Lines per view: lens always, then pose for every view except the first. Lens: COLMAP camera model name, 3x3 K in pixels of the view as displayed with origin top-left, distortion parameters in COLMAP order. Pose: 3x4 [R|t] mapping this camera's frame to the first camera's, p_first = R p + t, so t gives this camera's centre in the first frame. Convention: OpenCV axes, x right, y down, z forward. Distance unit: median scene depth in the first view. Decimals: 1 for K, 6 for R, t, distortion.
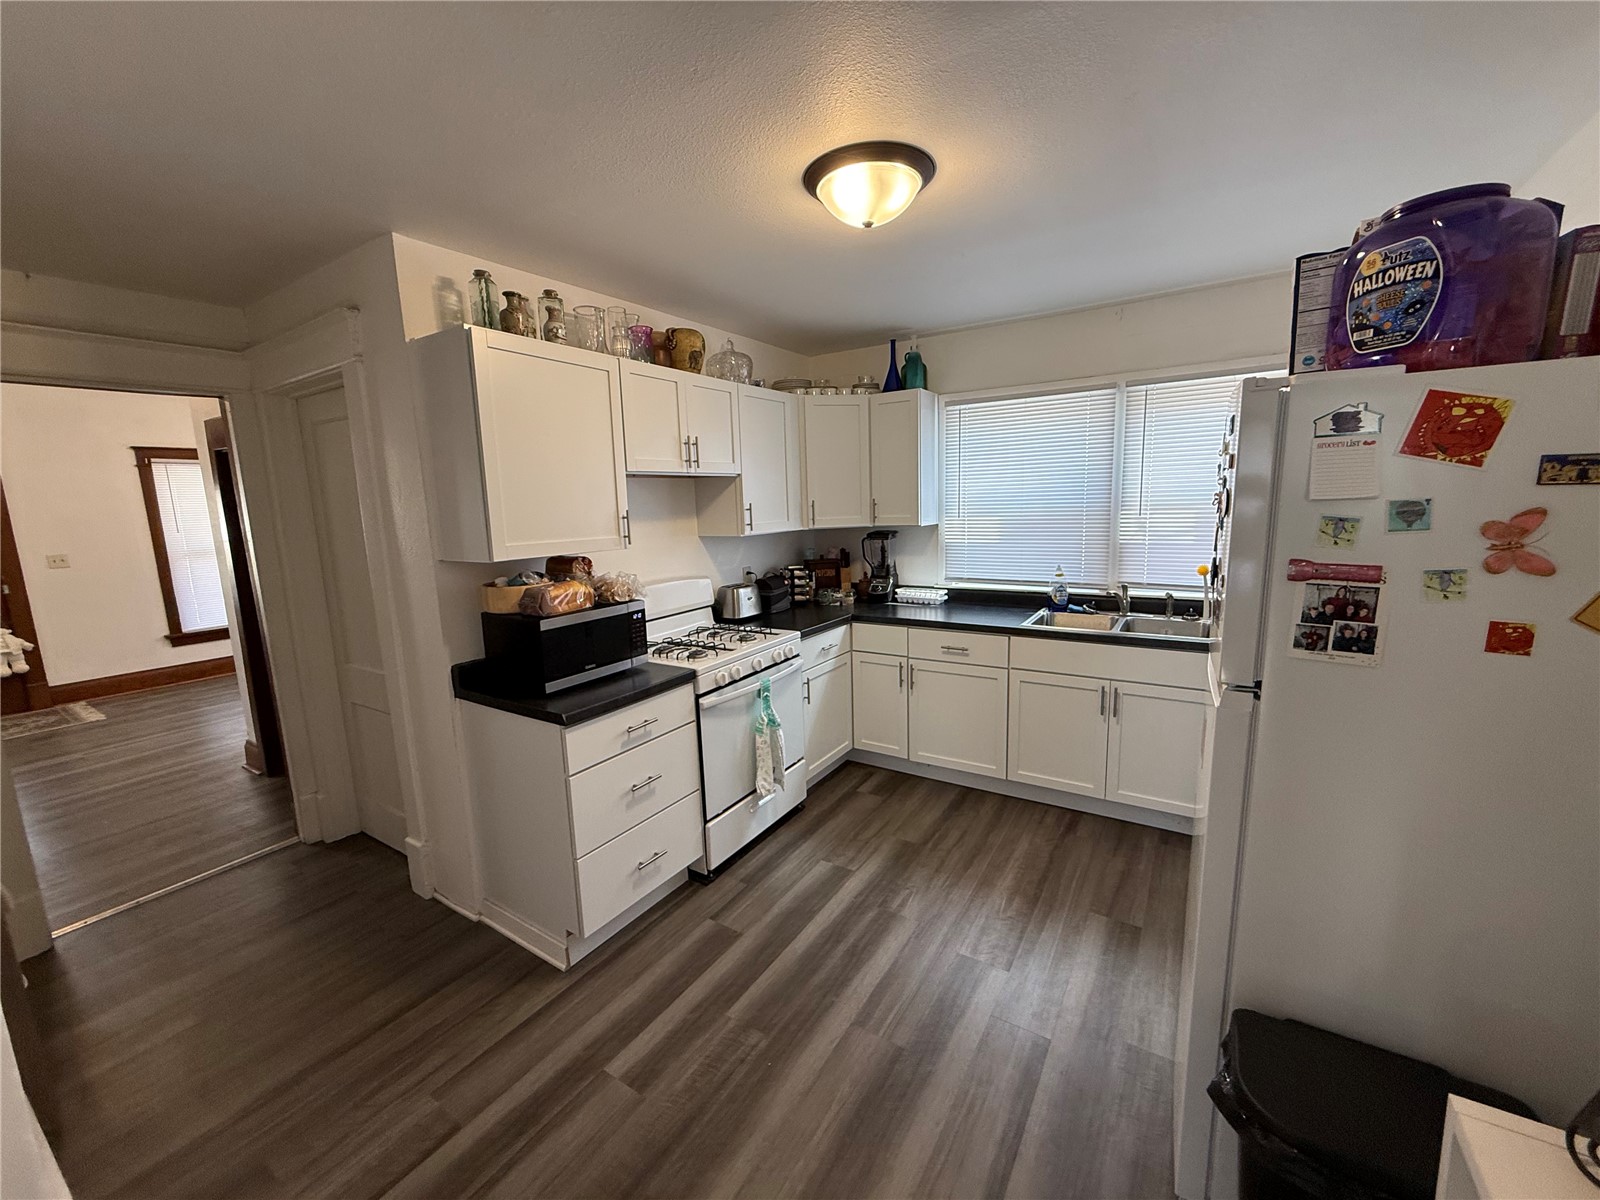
lens RADIAL K [[628.1, 0, 800.0], [0, 628.1, 600.0], [0, 0, 1]] dist [0.000798, -0.000077]
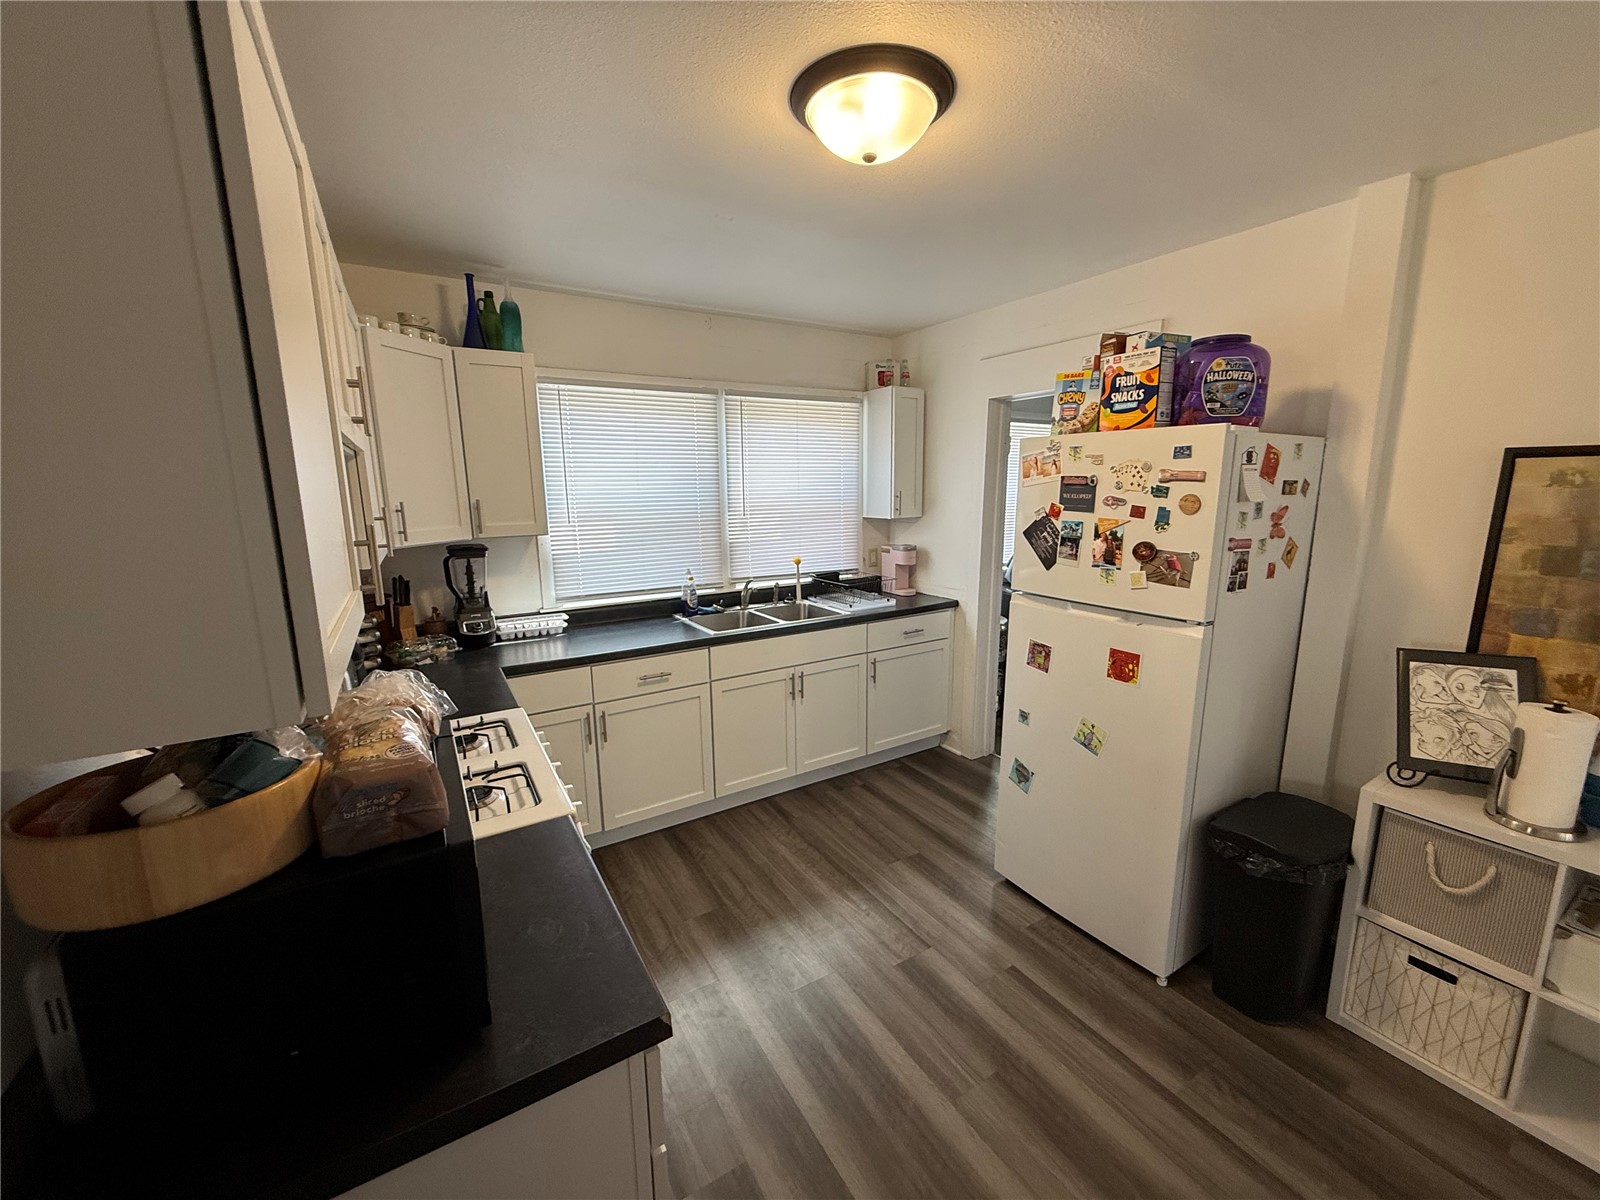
lens RADIAL K [[628.1, 0, 800.0], [0, 628.1, 600.0], [0, 0, 1]] dist [0.000798, -0.000077]
pose [[0.441589, -0.139273, 0.886342, -0.425642], [0.140955, 0.986381, 0.084766, -0.072558], [-0.886076, 0.087502, 0.455206, 0.452596]]
